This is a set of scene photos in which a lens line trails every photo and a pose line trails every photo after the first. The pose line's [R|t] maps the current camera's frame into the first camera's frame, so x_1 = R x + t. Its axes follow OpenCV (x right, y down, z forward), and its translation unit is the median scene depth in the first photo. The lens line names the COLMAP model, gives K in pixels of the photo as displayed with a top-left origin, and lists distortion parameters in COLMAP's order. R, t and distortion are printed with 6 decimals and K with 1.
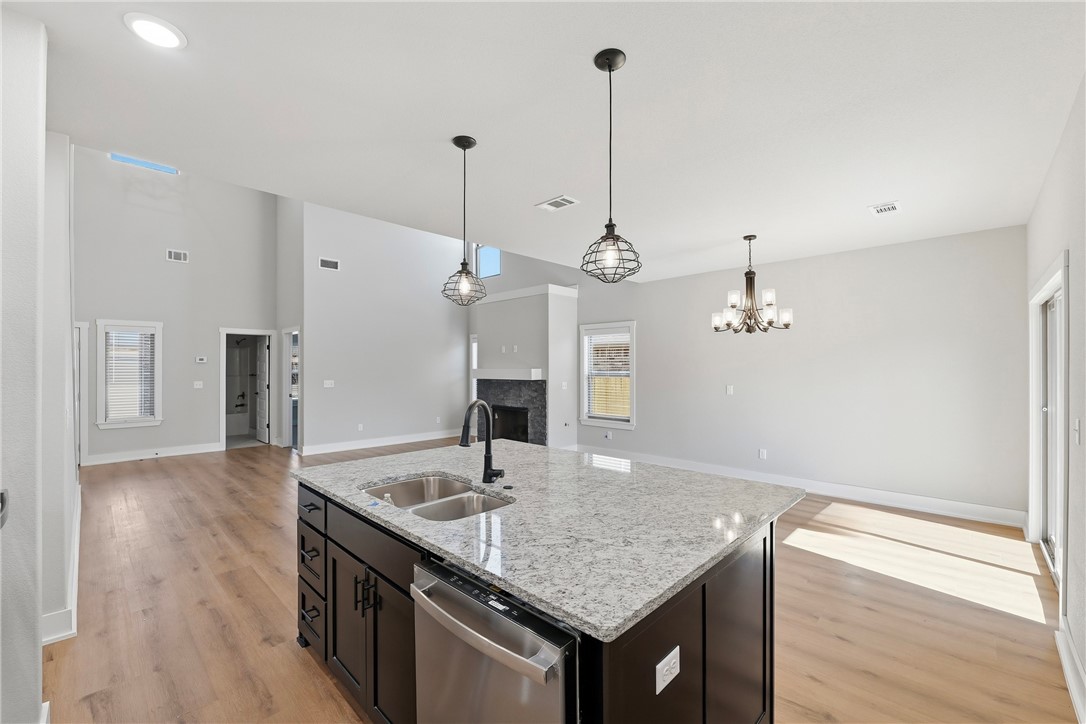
lens RADIAL K [[446.3, 0, 544.4], [0, 446.3, 365.5], [0, 0, 1]] dist [-0.011372, -0.000104]
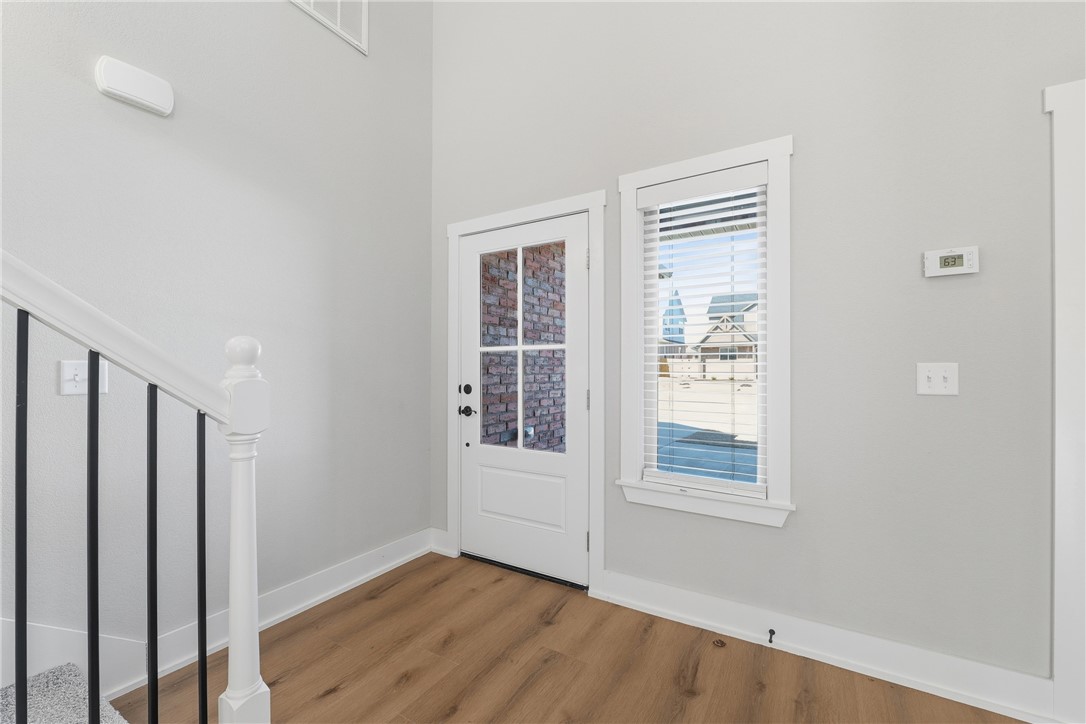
lens RADIAL K [[446.3, 0, 544.4], [0, 446.3, 365.5], [0, 0, 1]] dist [-0.011372, -0.000104]
pose [[0.214602, -0.005332, -0.976687, -0.679118], [0.003415, 0.999983, -0.004709, 0.041817], [0.976696, -0.002325, 0.214616, 0.851615]]
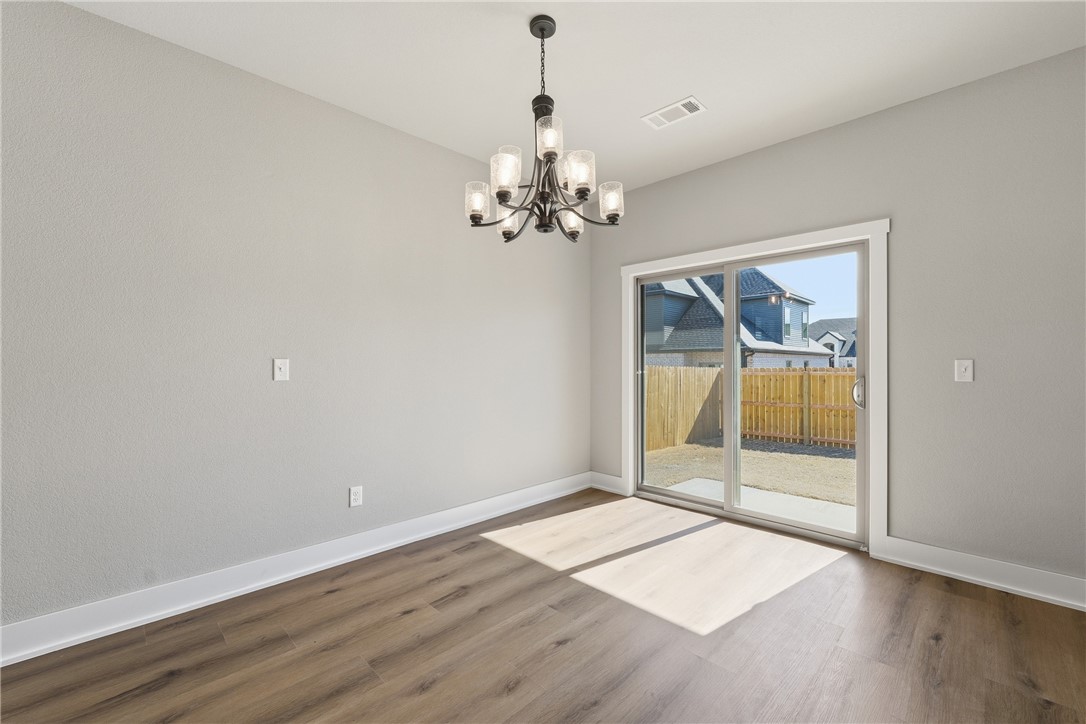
lens RADIAL K [[446.3, 0, 544.4], [0, 446.3, 365.5], [0, 0, 1]] dist [-0.011372, -0.000104]
pose [[0.022883, -0.002938, 0.999734, 0.001818], [-0.004236, 0.999986, 0.003036, 0.041787], [-0.999729, -0.004305, 0.022870, 0.642698]]
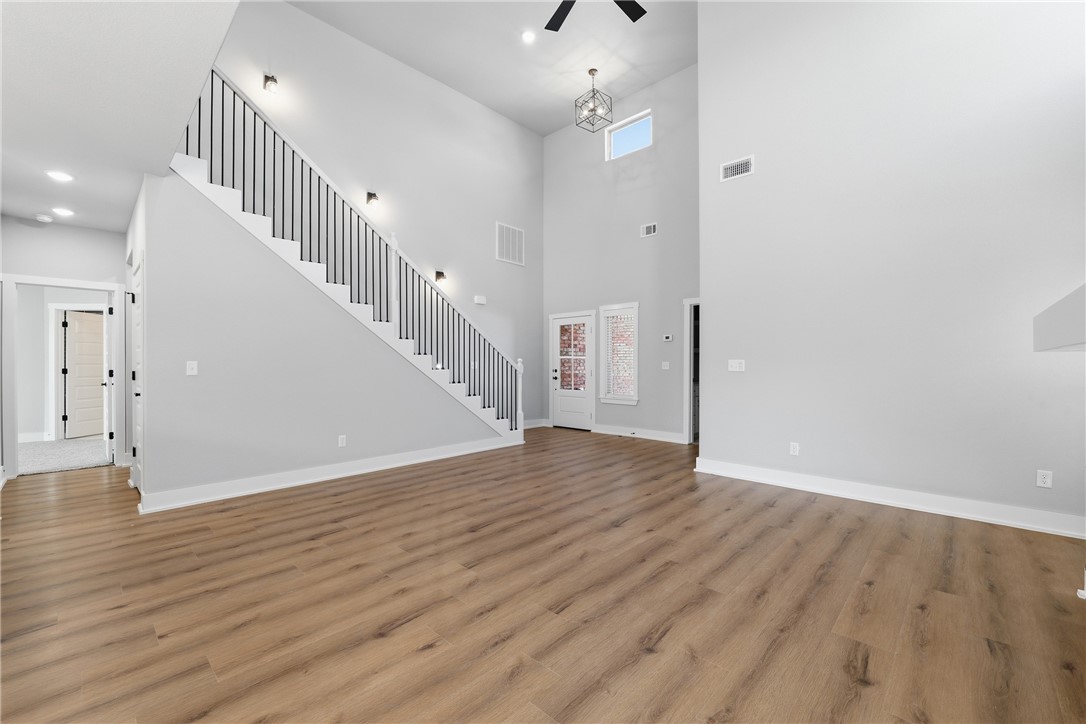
lens RADIAL K [[446.3, 0, 544.4], [0, 446.3, 365.5], [0, 0, 1]] dist [-0.011372, -0.000104]
pose [[0.008268, 0.002811, -0.999962, 0.145435], [0.007559, 0.999967, 0.002874, 0.043085], [0.999937, -0.007582, 0.008246, 0.829134]]
